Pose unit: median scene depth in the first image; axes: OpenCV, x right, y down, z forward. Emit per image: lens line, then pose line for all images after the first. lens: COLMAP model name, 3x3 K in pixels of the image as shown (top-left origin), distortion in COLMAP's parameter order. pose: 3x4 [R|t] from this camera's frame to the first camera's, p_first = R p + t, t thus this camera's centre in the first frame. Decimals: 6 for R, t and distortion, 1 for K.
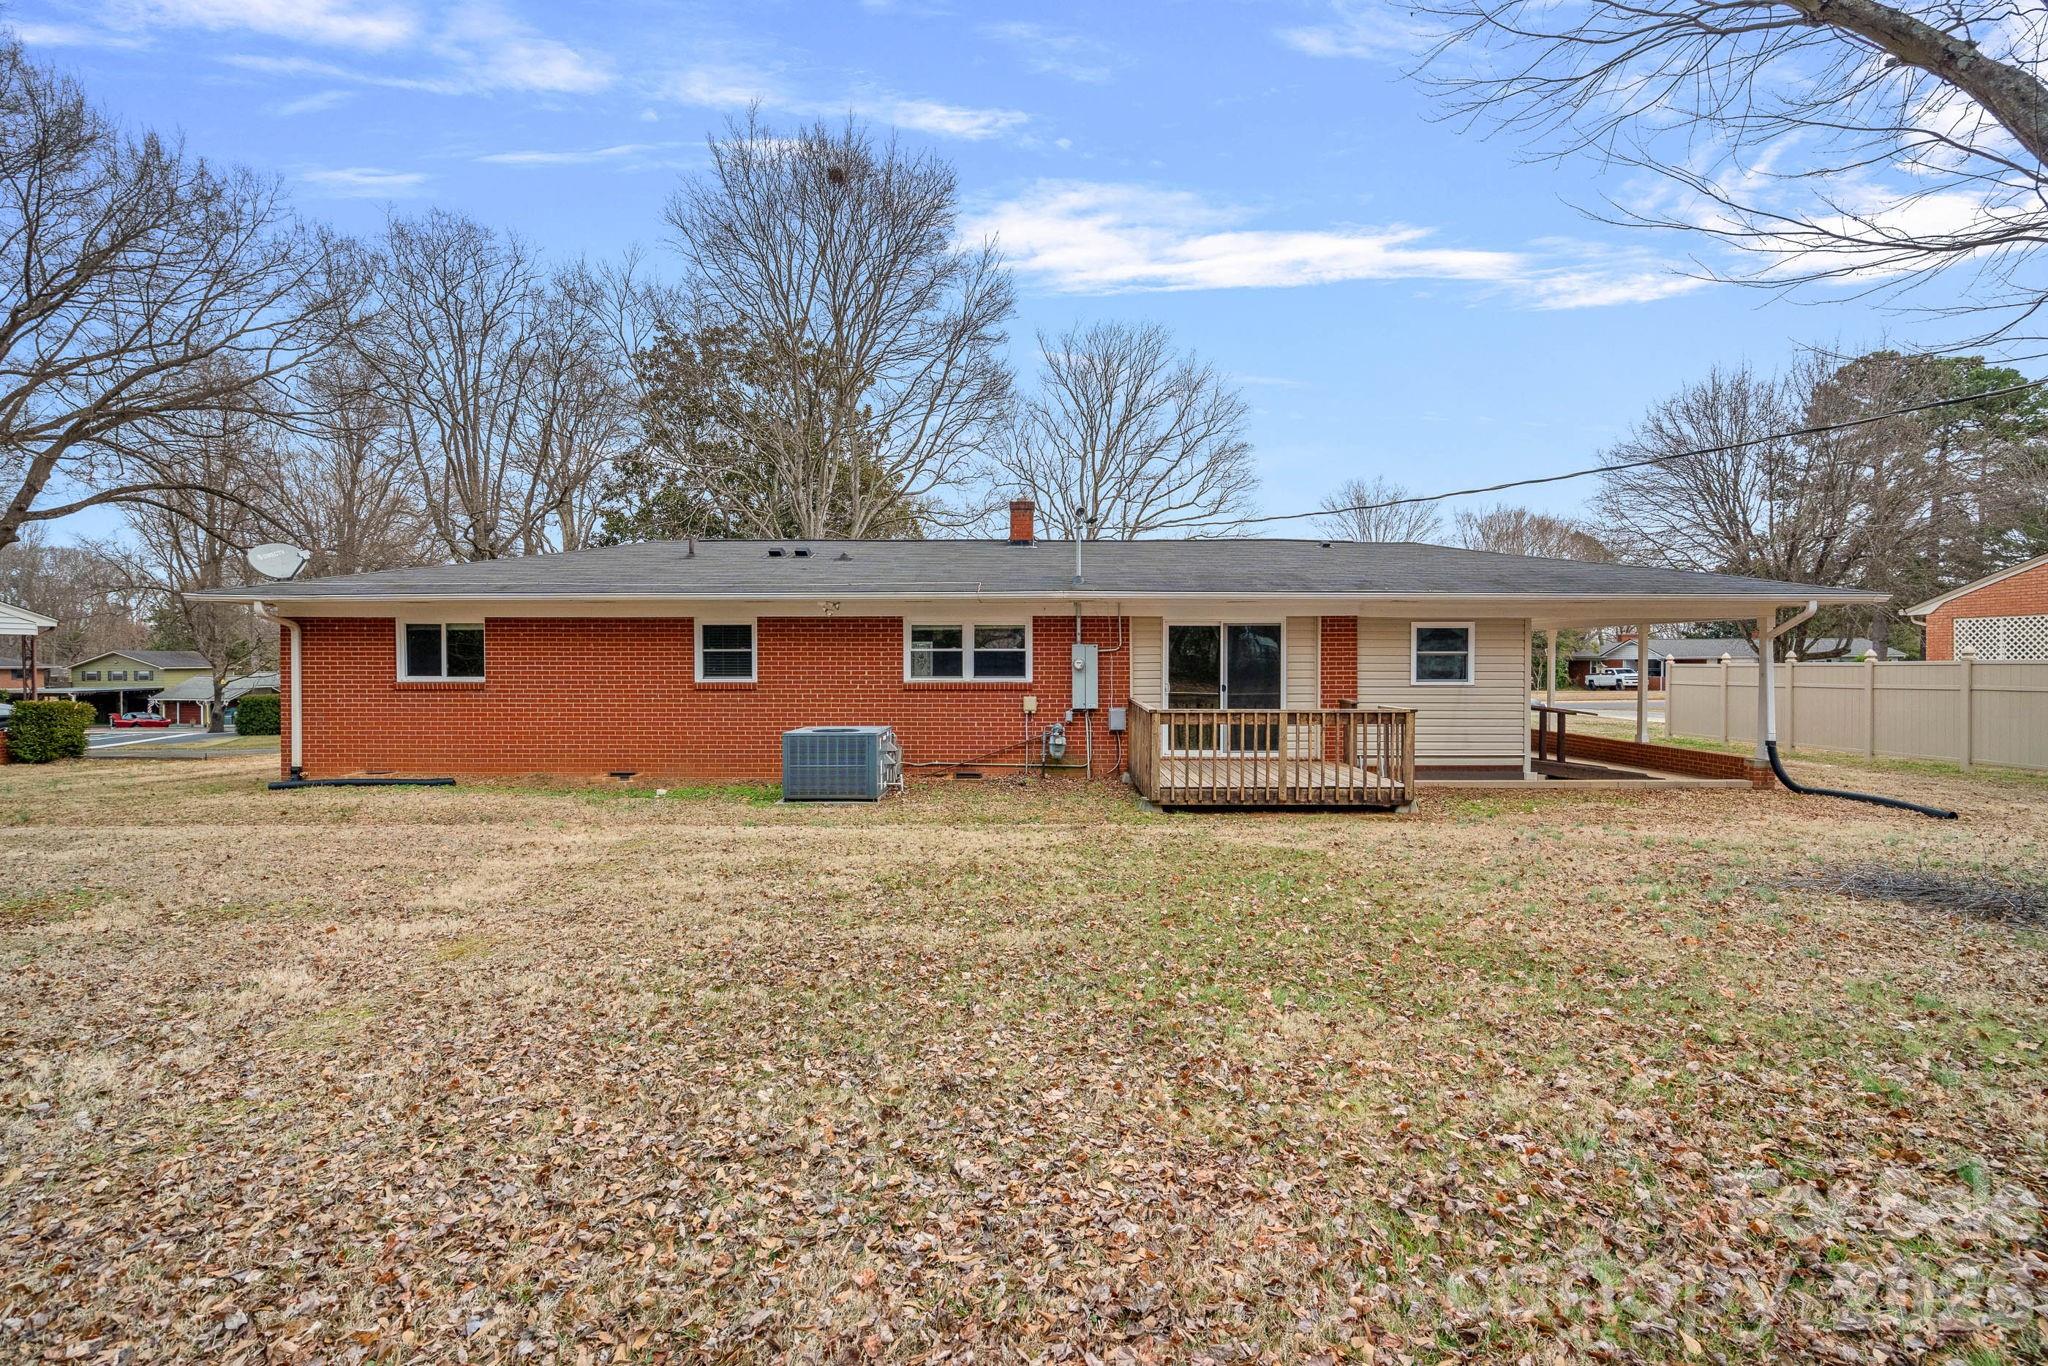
lens RADIAL K [[951.3, 0, 1023.4], [0, 951.3, 695.6], [0, 0, 1]] dist [-0.000332, 0.000912]
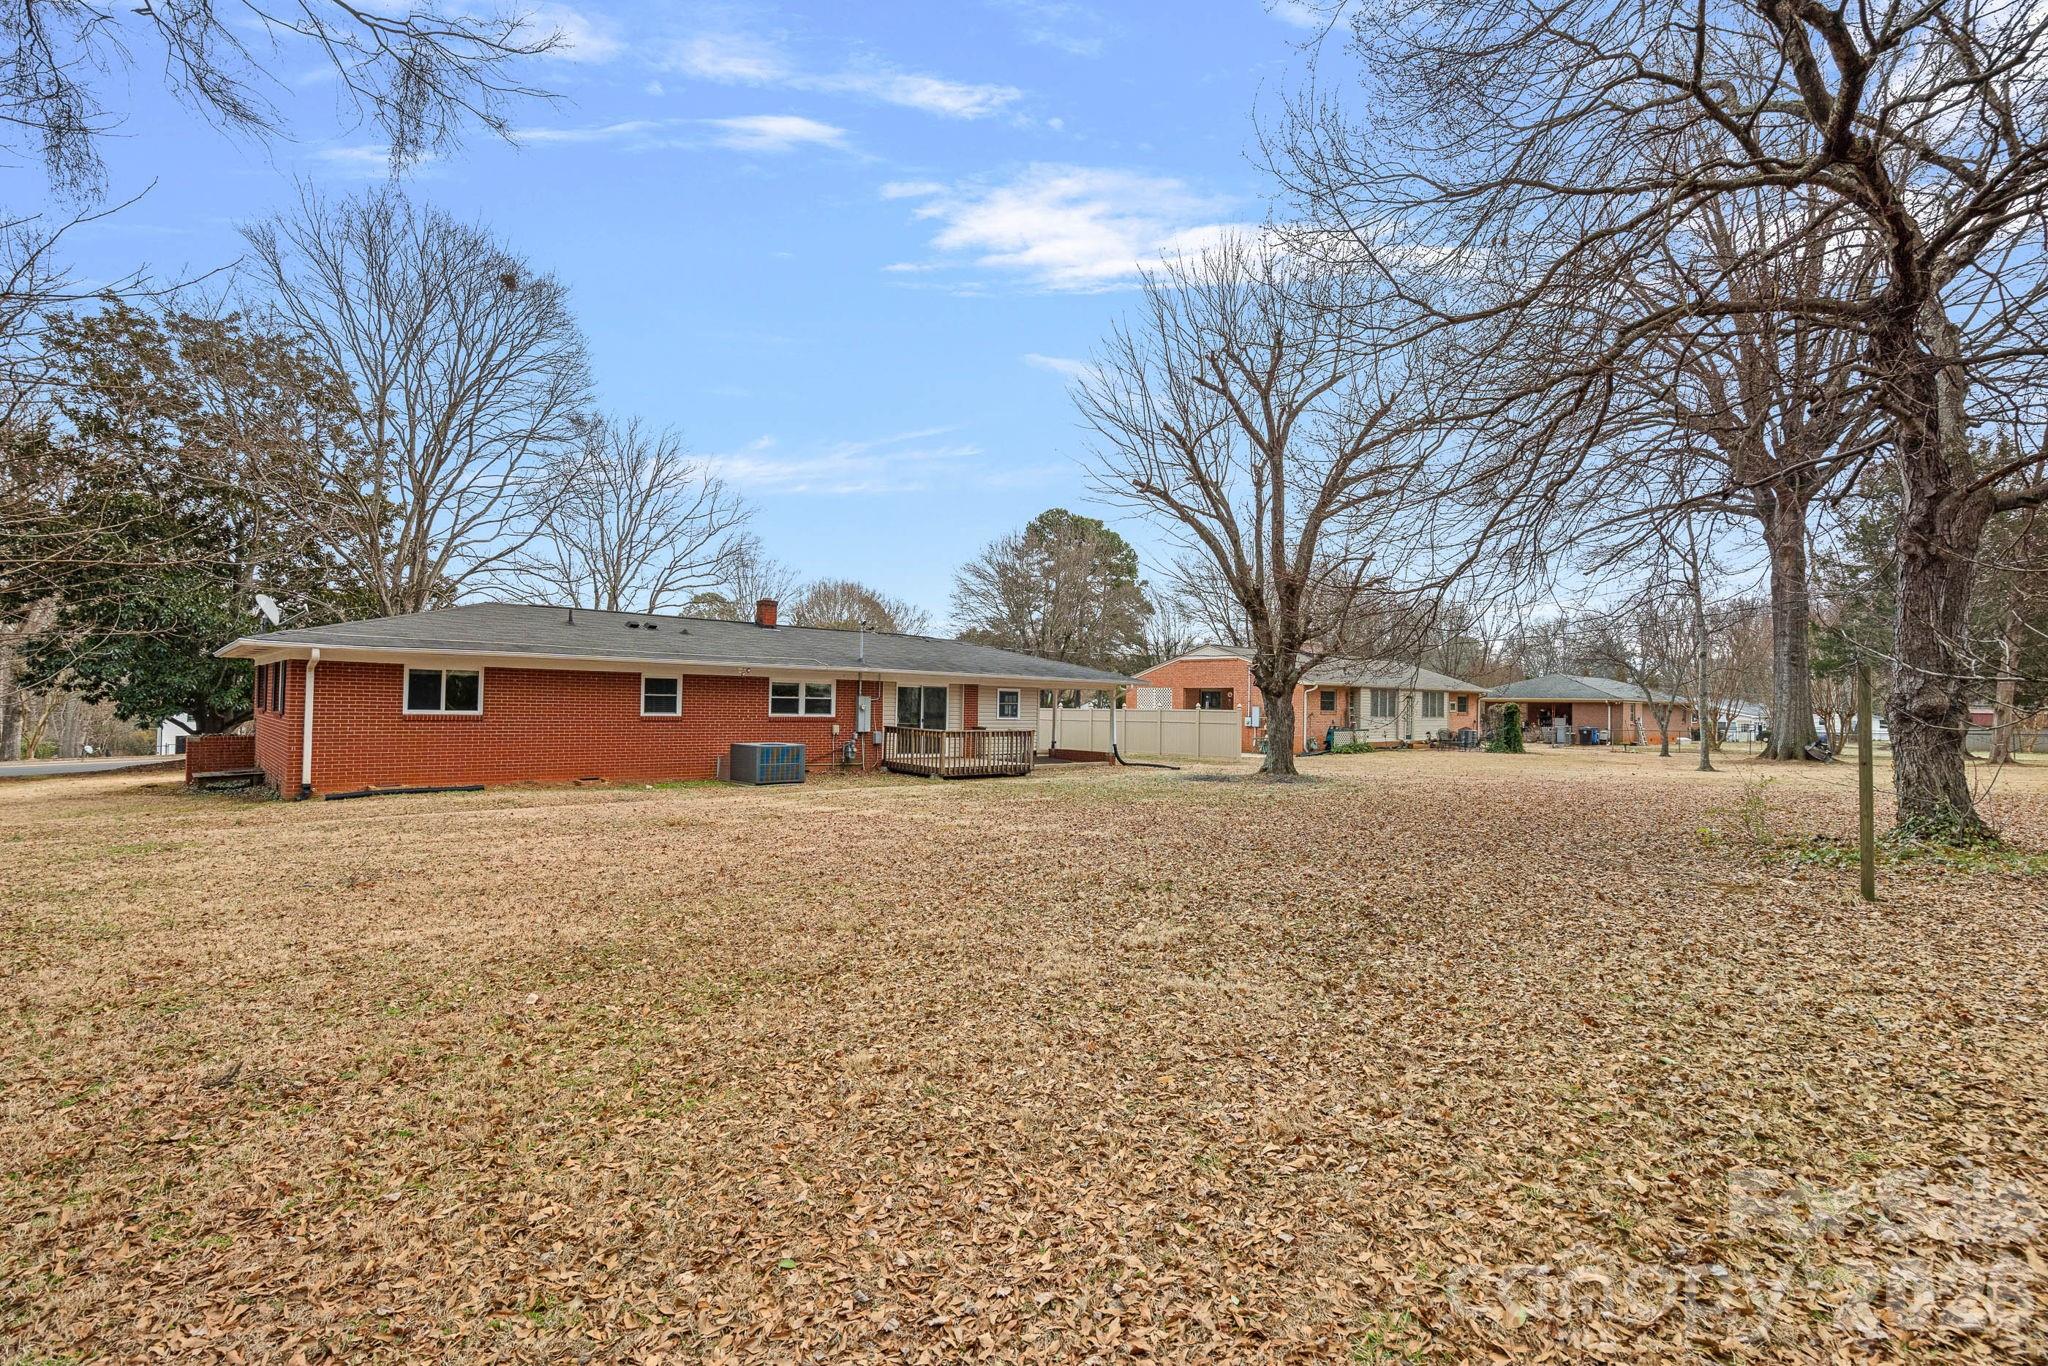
lens RADIAL K [[951.3, 0, 1023.4], [0, 951.3, 695.6], [0, 0, 1]] dist [-0.000332, 0.000912]
pose [[0.735273, 0.019633, 0.677486, -0.922029], [0.002900, 0.999480, -0.032112, 0.004052], [-0.677765, 0.025576, 0.734834, -0.523061]]
